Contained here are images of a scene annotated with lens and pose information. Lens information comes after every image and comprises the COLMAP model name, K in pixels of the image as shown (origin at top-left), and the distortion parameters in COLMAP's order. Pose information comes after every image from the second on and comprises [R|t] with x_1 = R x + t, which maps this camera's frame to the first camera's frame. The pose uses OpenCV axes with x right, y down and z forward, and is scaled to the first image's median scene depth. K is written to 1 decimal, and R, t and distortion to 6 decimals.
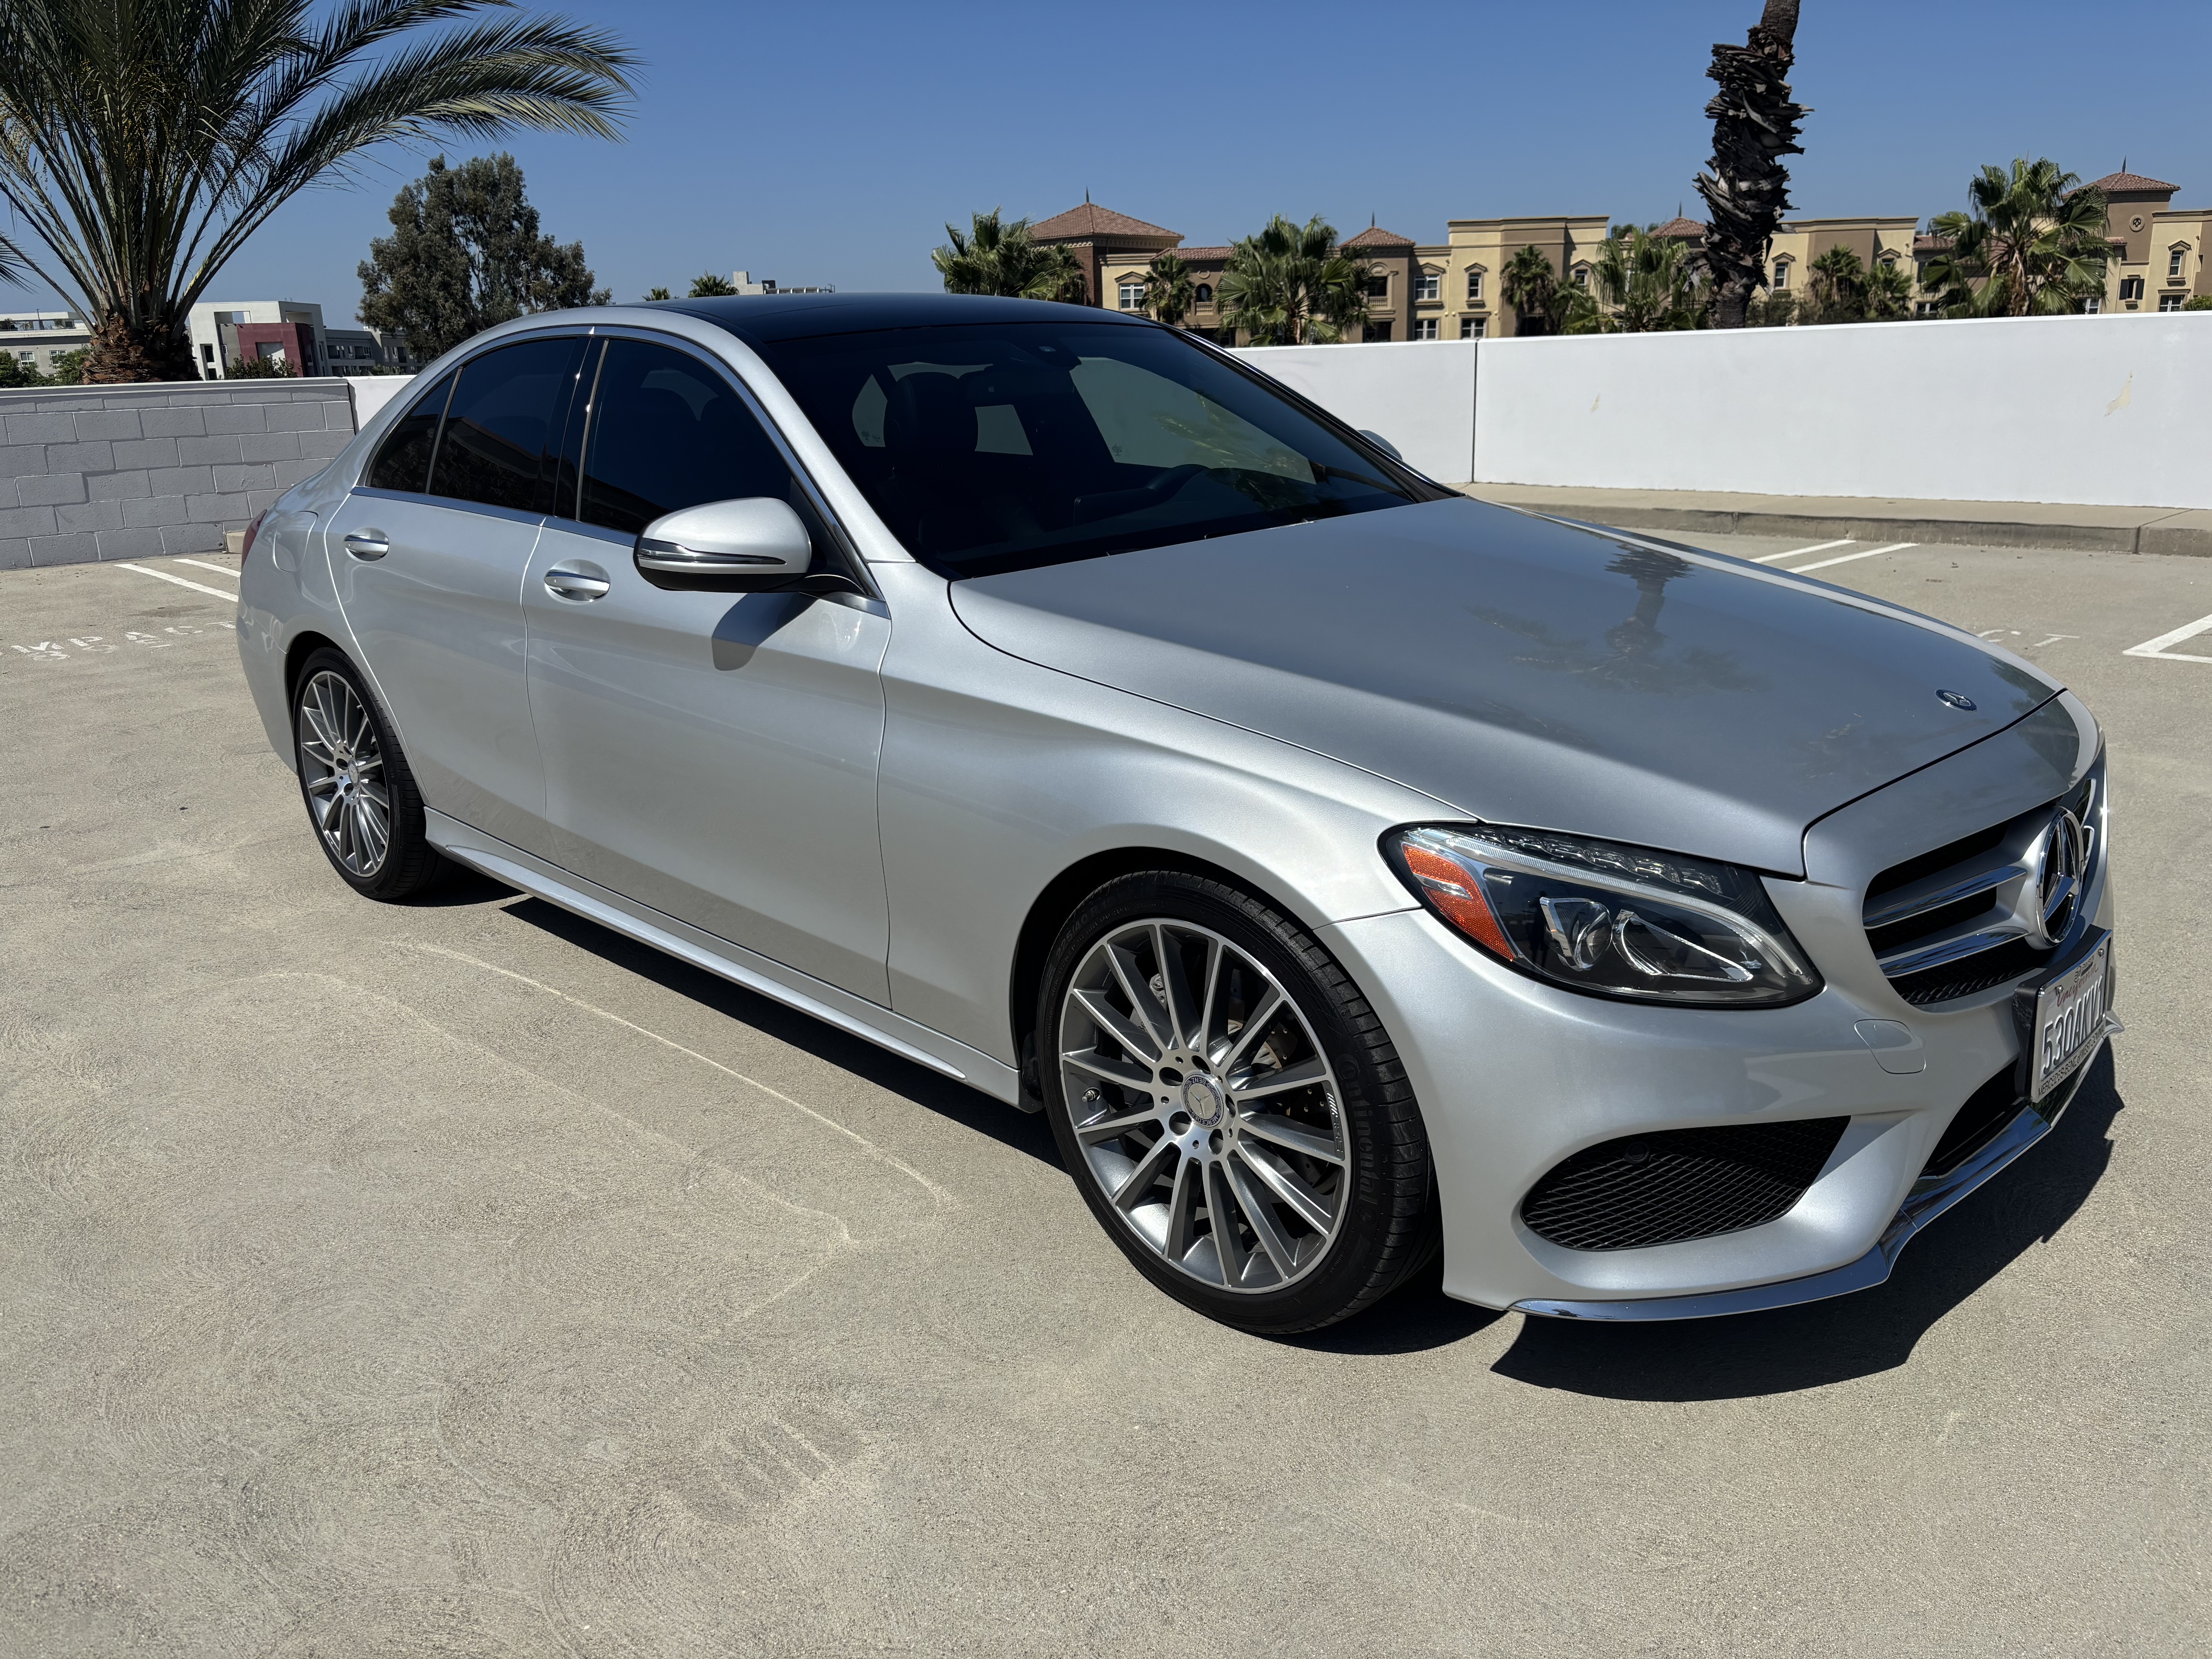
lens RADIAL K [[1646.3, 0, 1097.9], [0, 1646.3, 813.5], [0, 0, 1]] dist [0.031472, -0.047263]
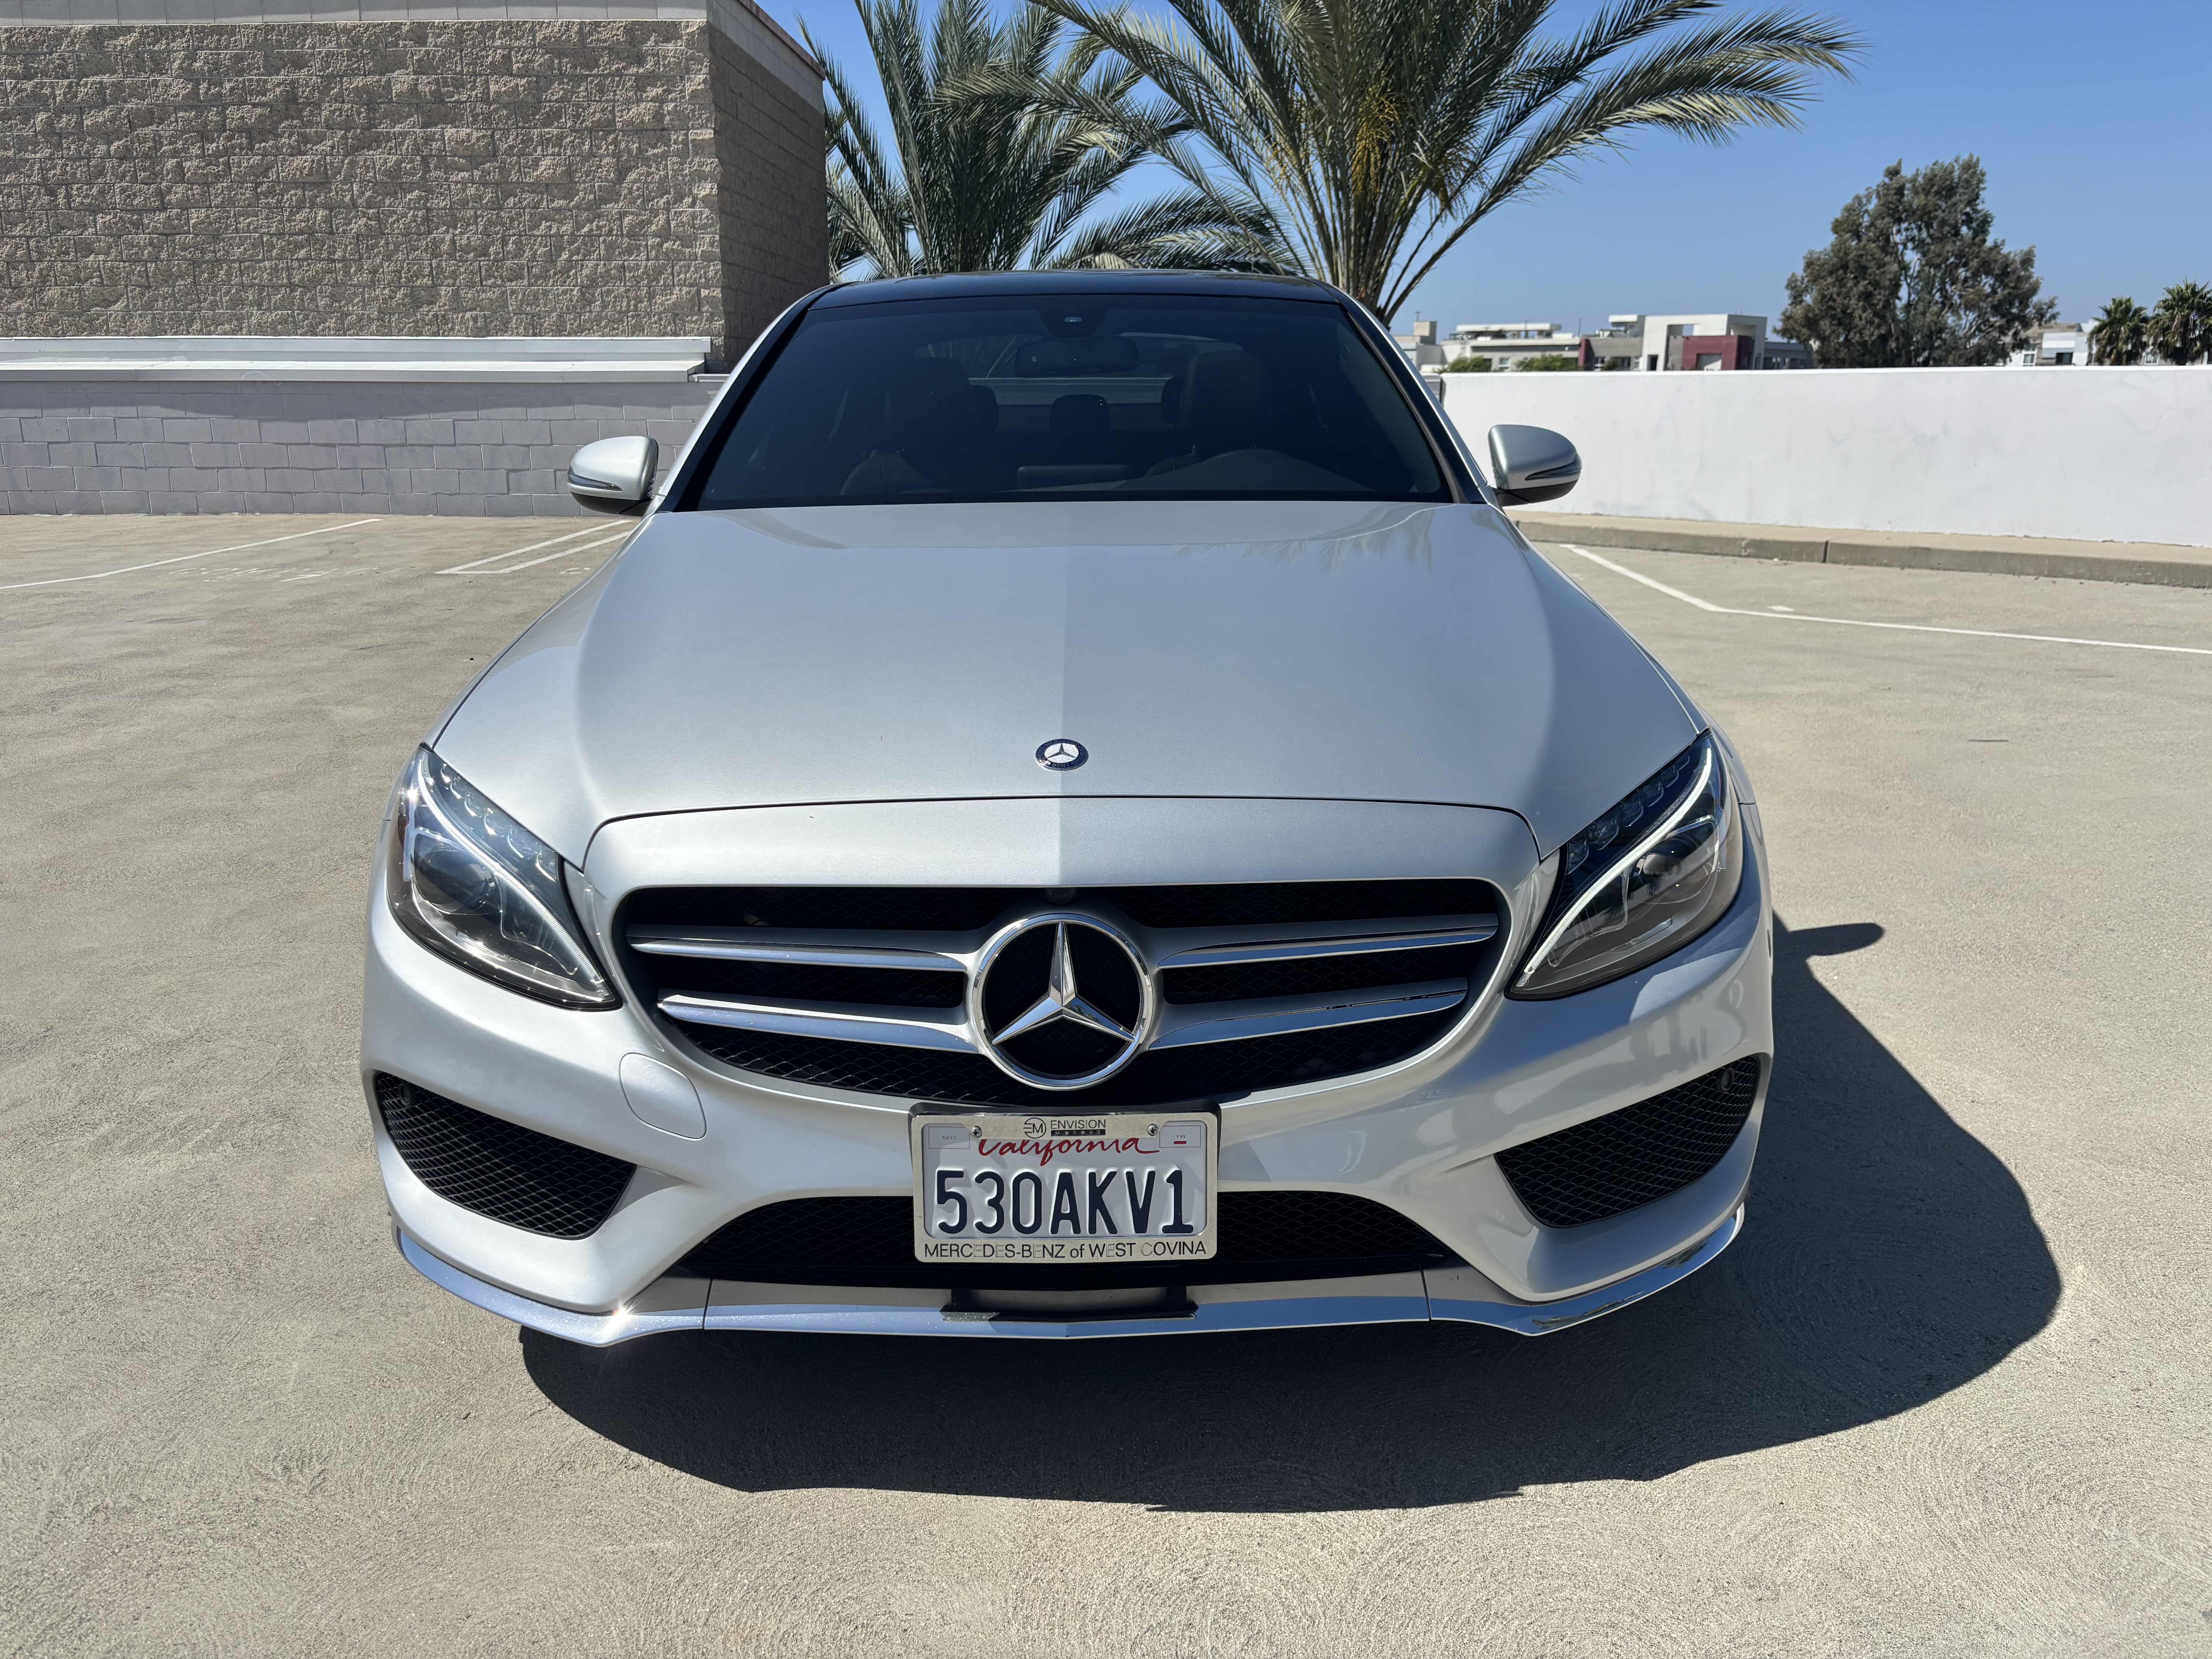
lens RADIAL K [[1646.3, 0, 1103.8], [0, 1646.3, 835.4], [0, 0, 1]] dist [0.031472, -0.047263]
pose [[0.709878, 0.206188, -0.673468, 0.272678], [-0.202332, 0.975585, 0.085413, -0.024934], [0.674637, 0.075631, 0.734265, 0.117815]]
